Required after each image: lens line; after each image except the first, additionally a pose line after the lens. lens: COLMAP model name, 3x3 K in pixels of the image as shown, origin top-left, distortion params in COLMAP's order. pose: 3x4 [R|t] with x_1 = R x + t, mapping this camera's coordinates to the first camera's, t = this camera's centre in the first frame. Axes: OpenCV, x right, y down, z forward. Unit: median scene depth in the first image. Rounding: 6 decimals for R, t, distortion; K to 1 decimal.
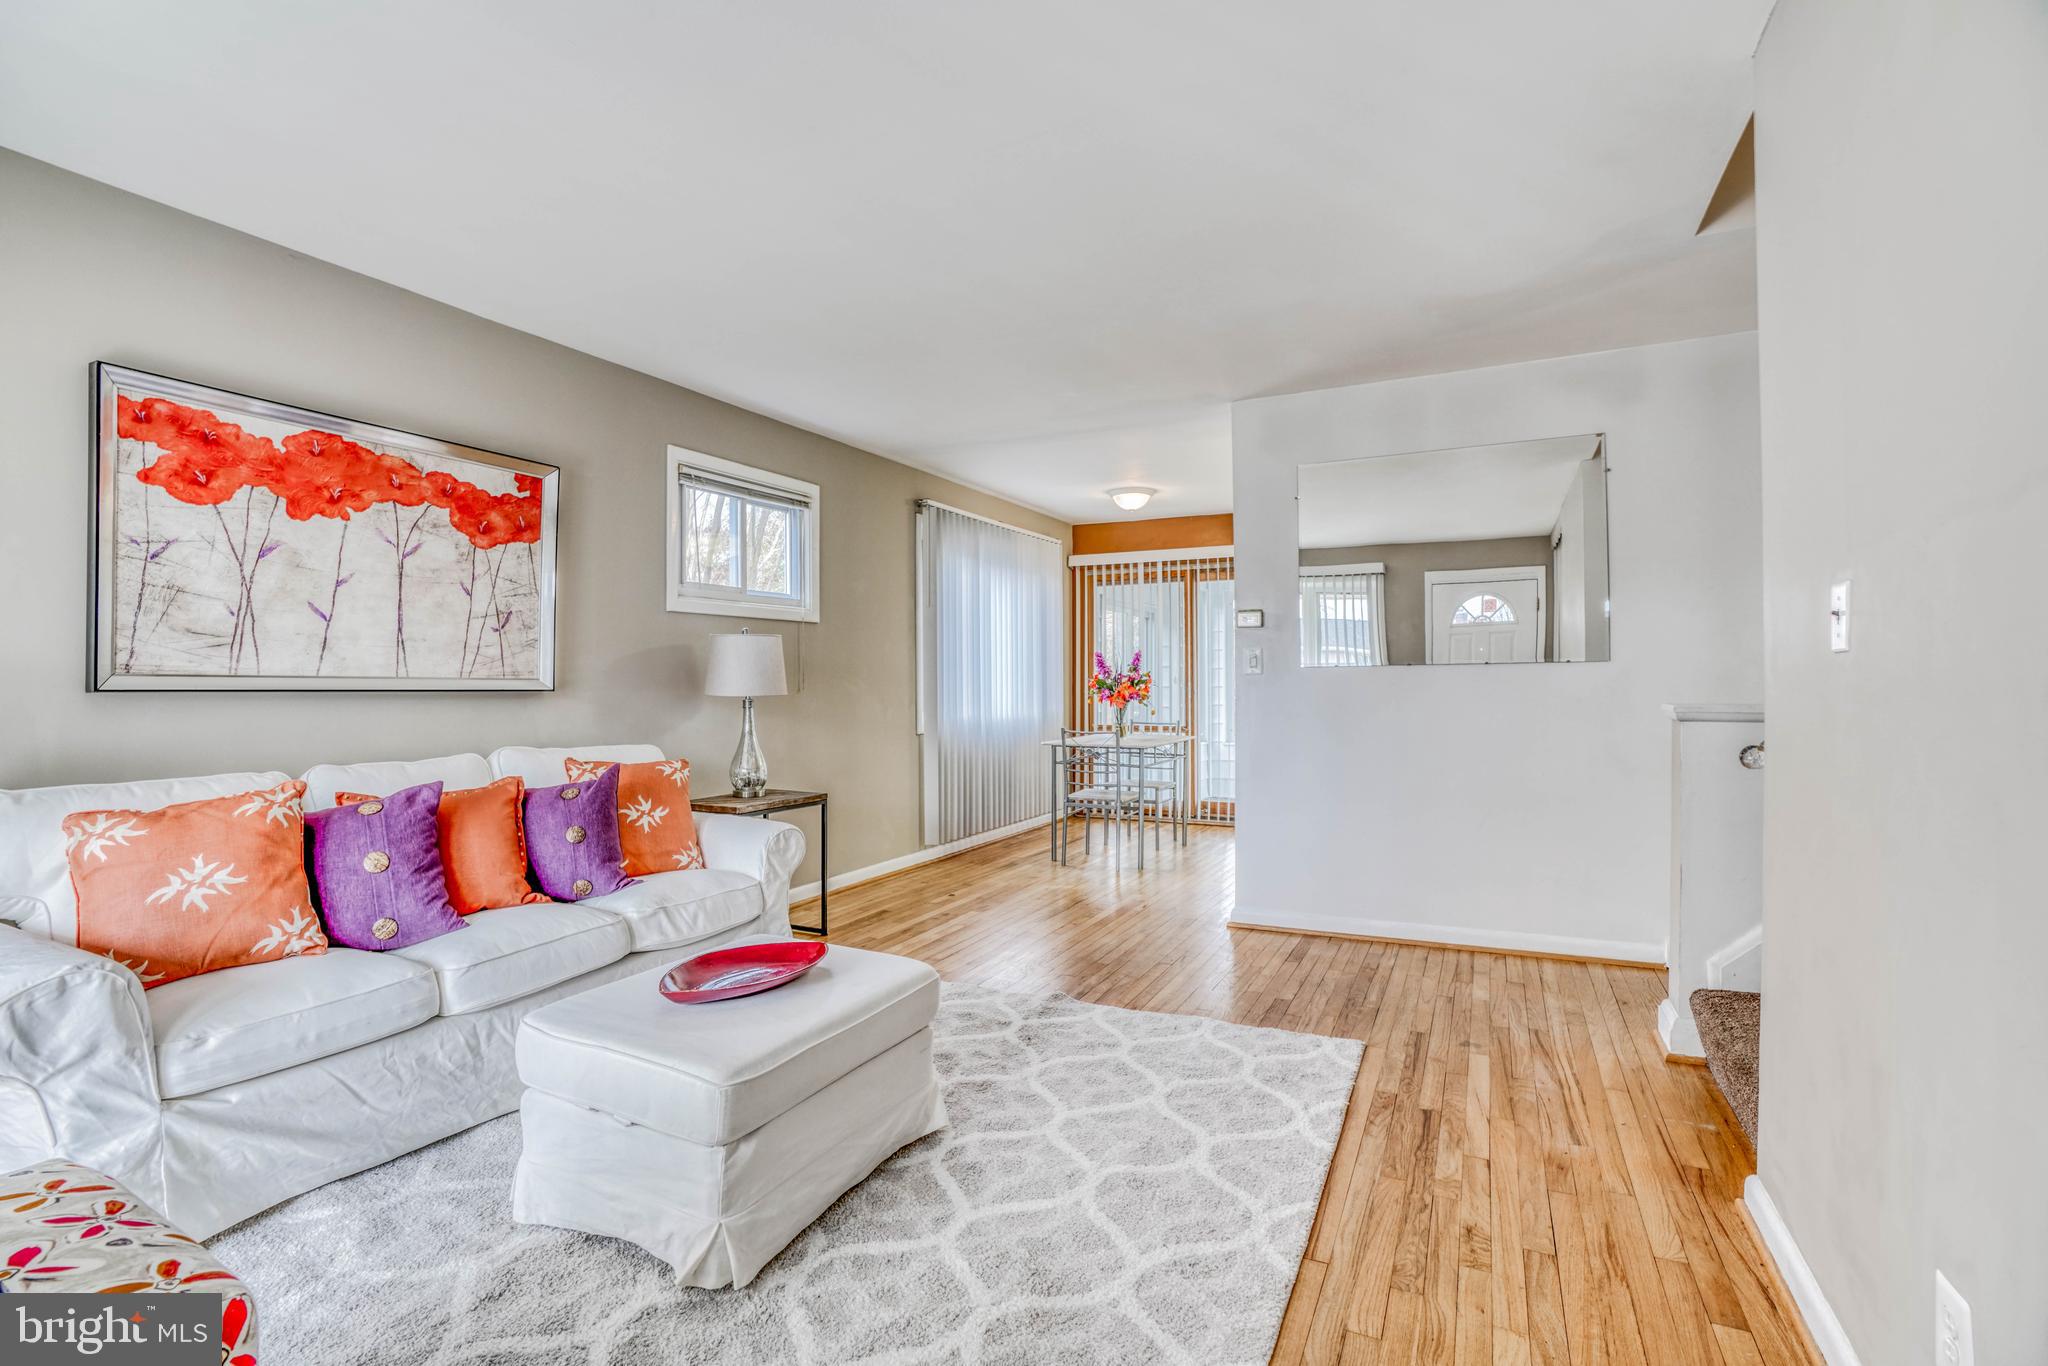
lens RADIAL K [[945.5, 0, 988.8], [0, 945.5, 685.0], [0, 0, 1]] dist [-0.066069, 0.019682]
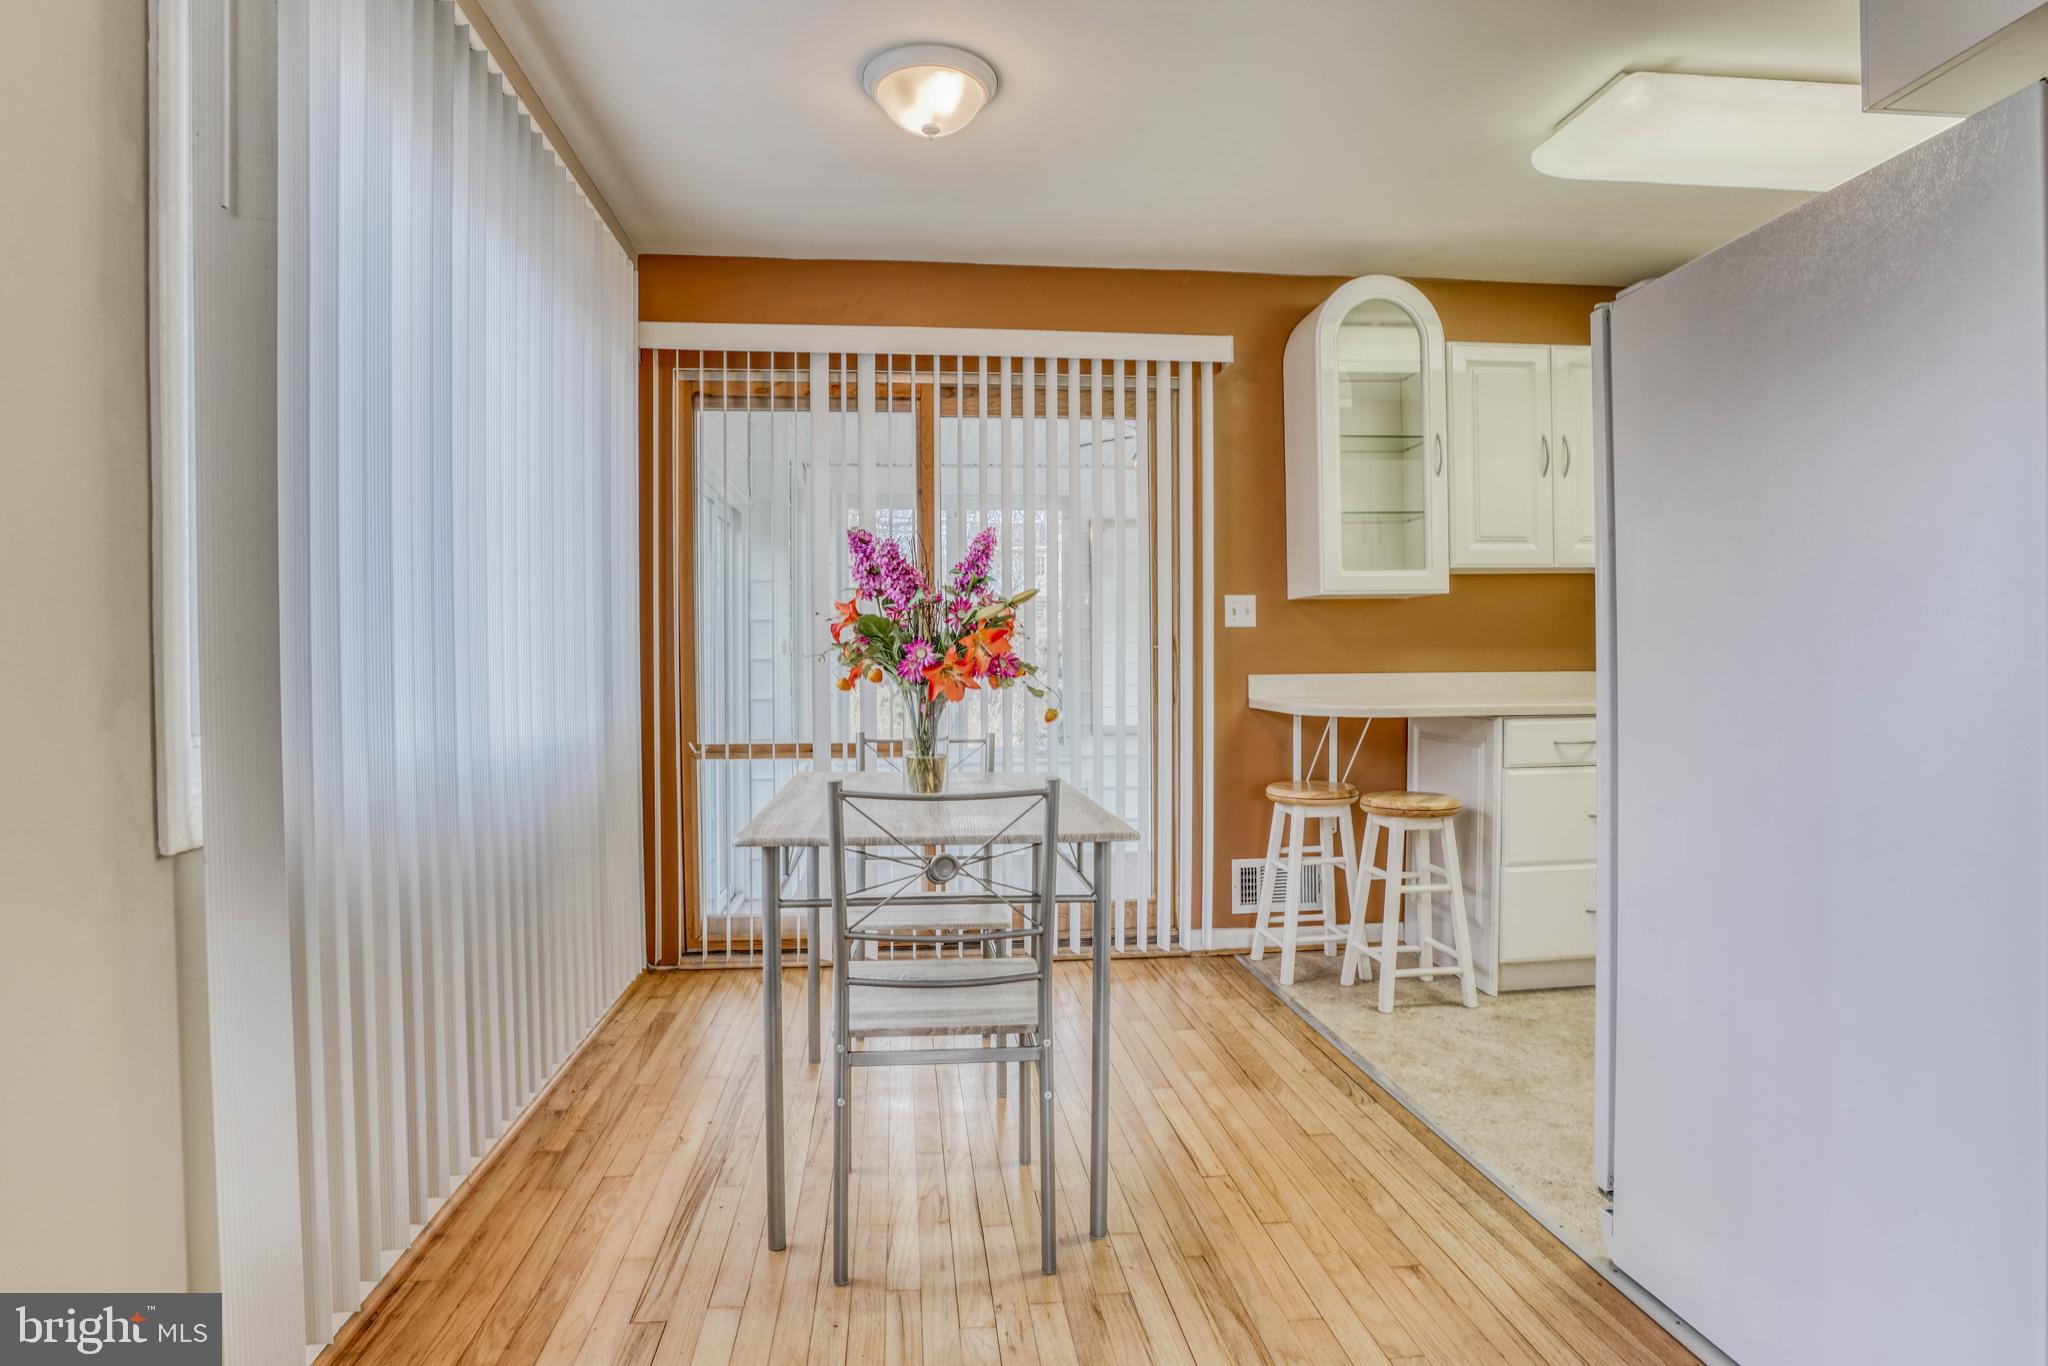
lens RADIAL K [[1076.3, 0, 1020.3], [0, 1076.3, 693.3], [0, 0, 1]] dist [-0.055110, -0.000091]
pose [[0.827269, -0.012737, 0.561662, -0.082437], [0.002137, 0.999807, 0.019525, 0.025324], [-0.561802, -0.014952, 0.827136, 1.223364]]
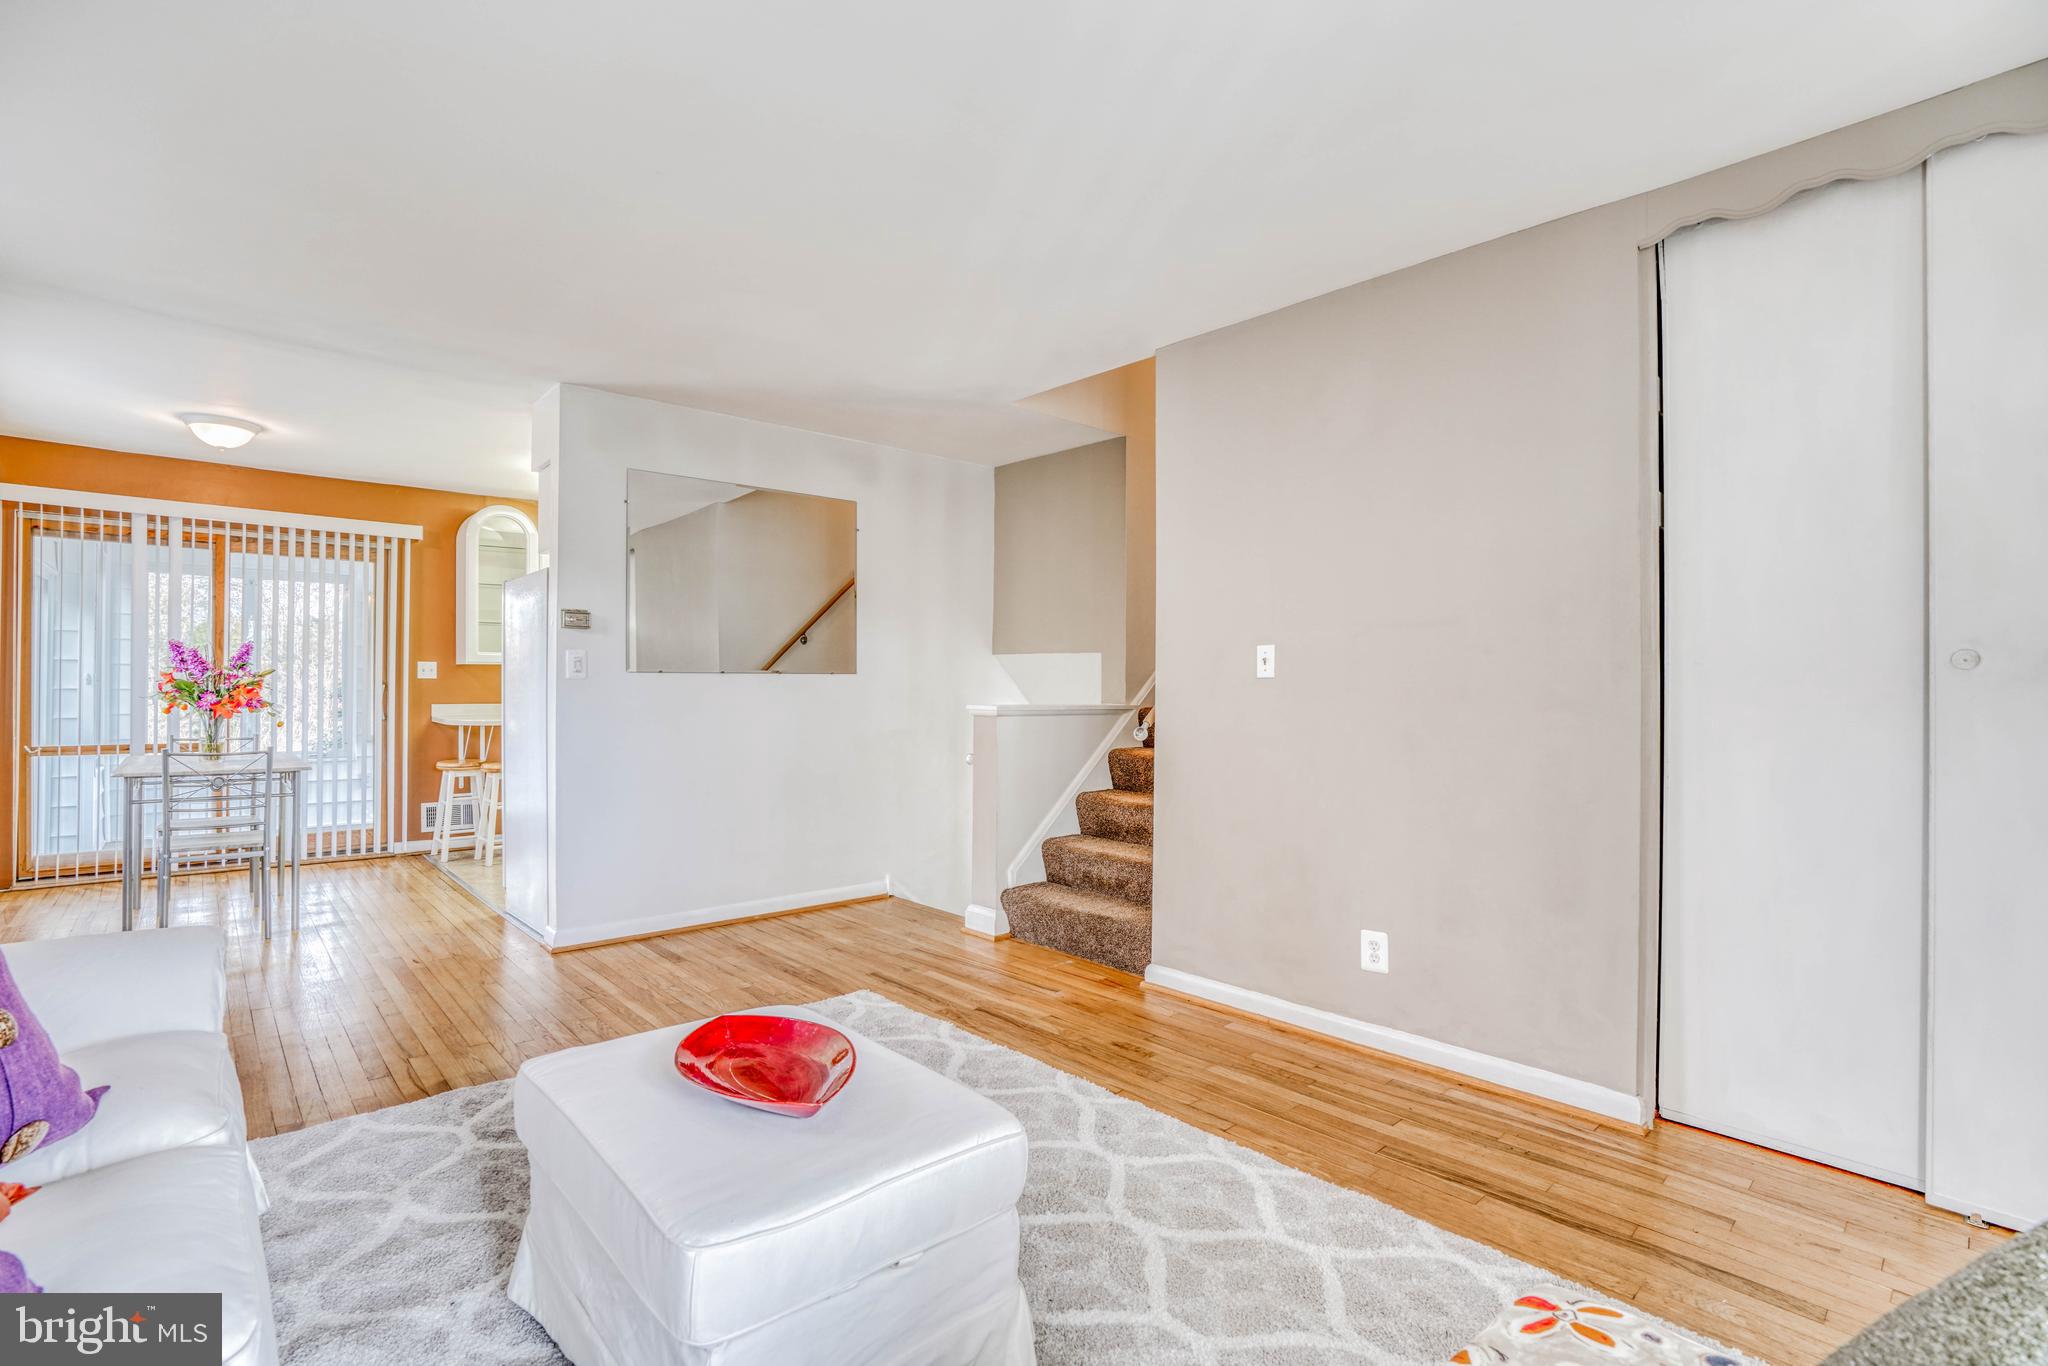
lens RADIAL K [[942.6, 0, 1015.7], [0, 942.6, 687.4], [0, 0, 1]] dist [-0.063106, 0.019384]
pose [[0.341875, 0.010811, 0.939683, -0.554676], [-0.007433, 0.999934, -0.008800, 0.002819], [-0.939716, -0.003976, 0.341933, 0.336971]]
